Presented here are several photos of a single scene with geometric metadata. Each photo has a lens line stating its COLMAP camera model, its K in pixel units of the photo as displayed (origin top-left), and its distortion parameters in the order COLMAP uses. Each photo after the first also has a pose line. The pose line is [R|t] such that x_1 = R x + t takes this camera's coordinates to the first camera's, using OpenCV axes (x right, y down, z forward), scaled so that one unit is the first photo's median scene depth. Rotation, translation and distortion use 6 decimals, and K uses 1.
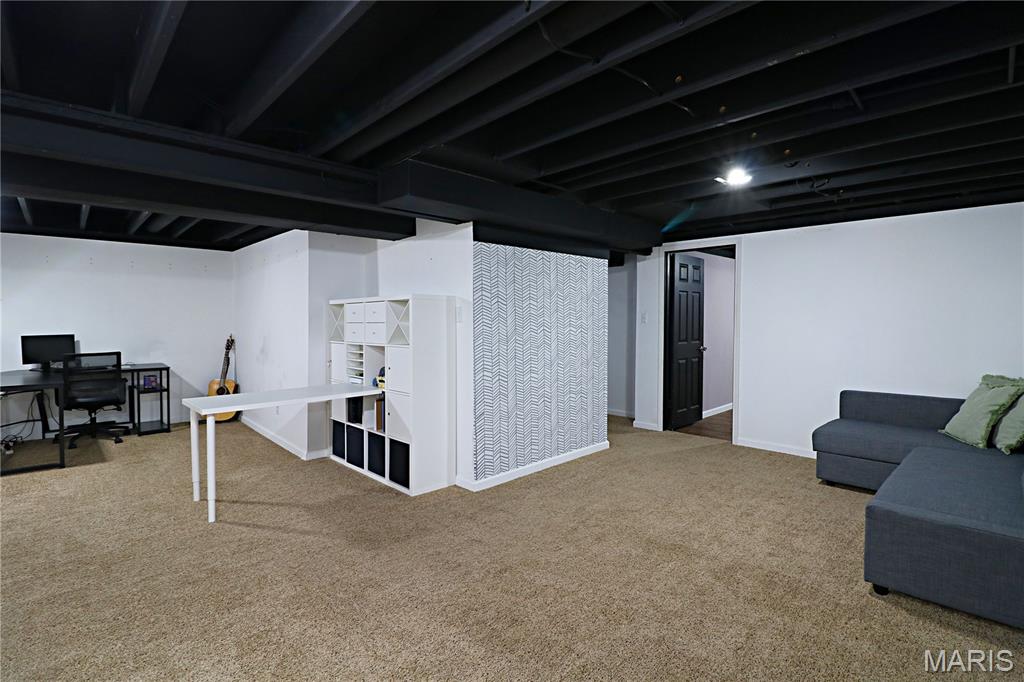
lens RADIAL K [[483.2, 0, 523.2], [0, 483.2, 332.6], [0, 0, 1]] dist [-0.000035, -0.014314]
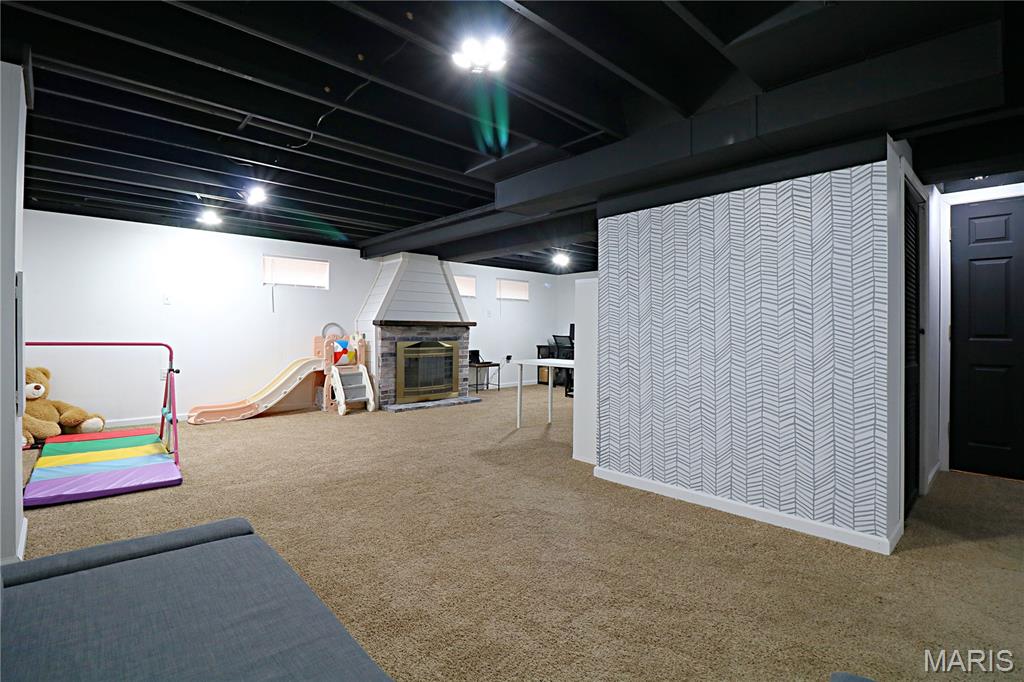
lens RADIAL K [[475.4, 0, 520.9], [0, 475.4, 329.2], [0, 0, 1]] dist [0.000074, -0.013642]
pose [[-0.014437, -0.003071, -0.999891, 0.702344], [-0.033234, 0.999444, -0.002590, 0.033813], [0.999343, 0.033193, -0.014531, 0.699481]]
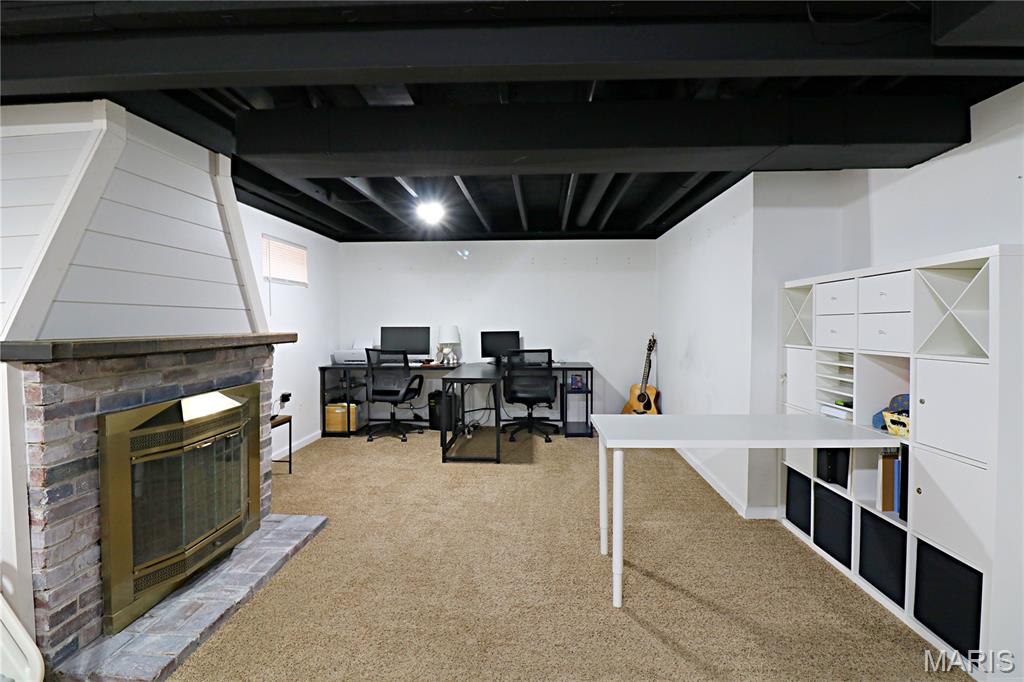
lens RADIAL K [[496.3, 0, 522.0], [0, 496.3, 328.3], [0, 0, 1]] dist [0.000592, -0.013240]
pose [[0.689036, 0.005327, -0.724707, -0.161268], [-0.015172, 0.999860, -0.007076, 0.005809], [0.724568, 0.015870, 0.689020, 0.284625]]
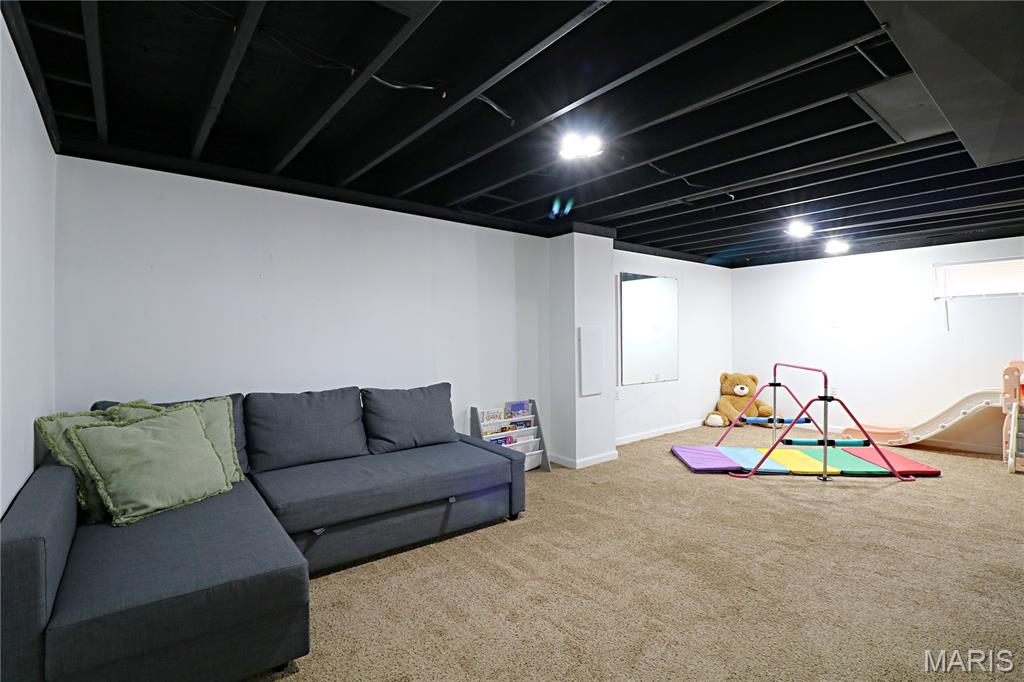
lens RADIAL K [[483.2, 0, 523.2], [0, 483.2, 332.6], [0, 0, 1]] dist [-0.000035, -0.014314]
pose [[-0.997101, 0.001252, 0.076079, 0.310180], [0.002904, 0.999762, 0.021602, -0.015813], [-0.076034, 0.021760, -0.996868, 1.190541]]
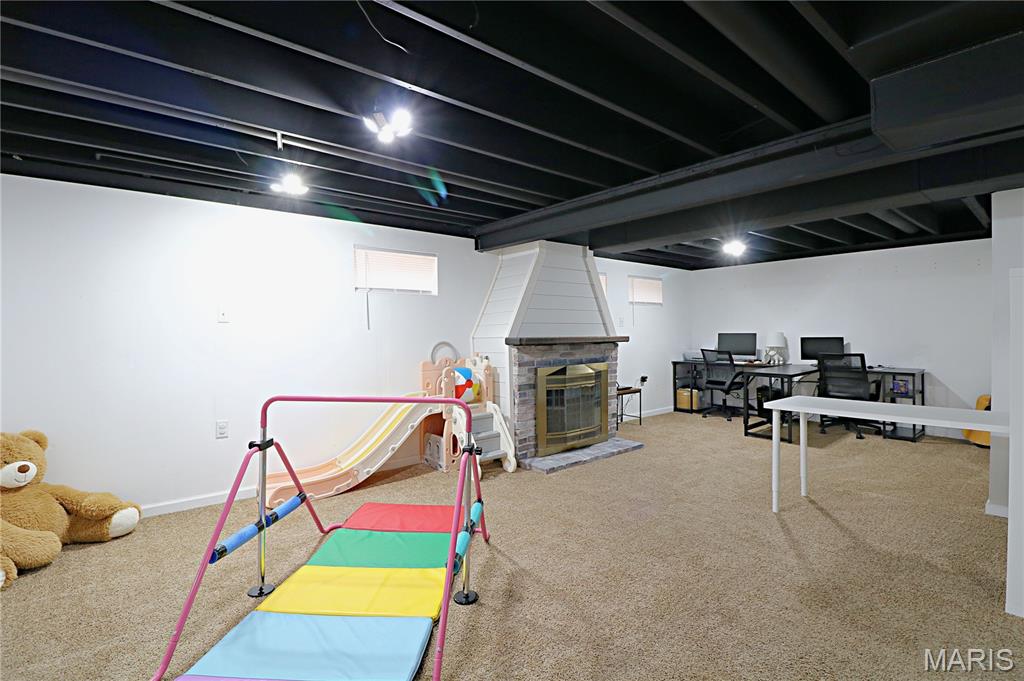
lens RADIAL K [[483.2, 0, 523.2], [0, 483.2, 332.1], [0, 0, 1]] dist [-0.000035, -0.014314]
pose [[-0.064604, -0.000938, -0.997911, 0.303726], [-0.018069, 0.999837, 0.000230, 0.006224], [0.997747, 0.018046, -0.064610, 0.350256]]
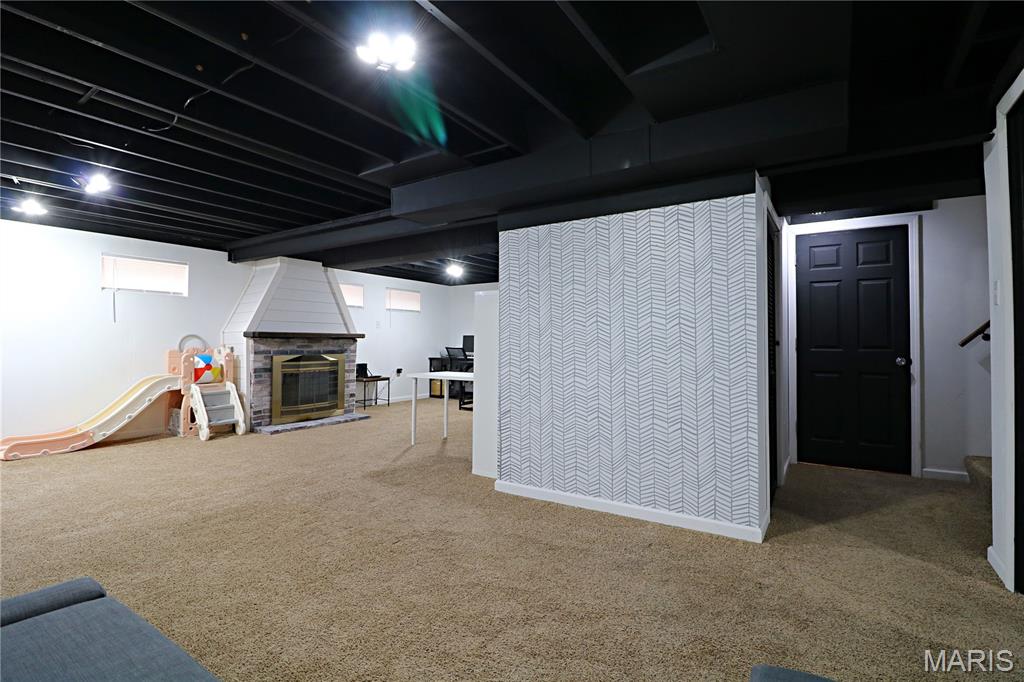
lens RADIAL K [[476.7, 0, 524.3], [0, 476.7, 331.8], [0, 0, 1]] dist [0.001094, -0.014315]
pose [[0.224812, -0.021017, -0.974175, 0.690244], [-0.029703, 0.999155, -0.028411, 0.032374], [0.973949, 0.035324, 0.223998, 0.679823]]
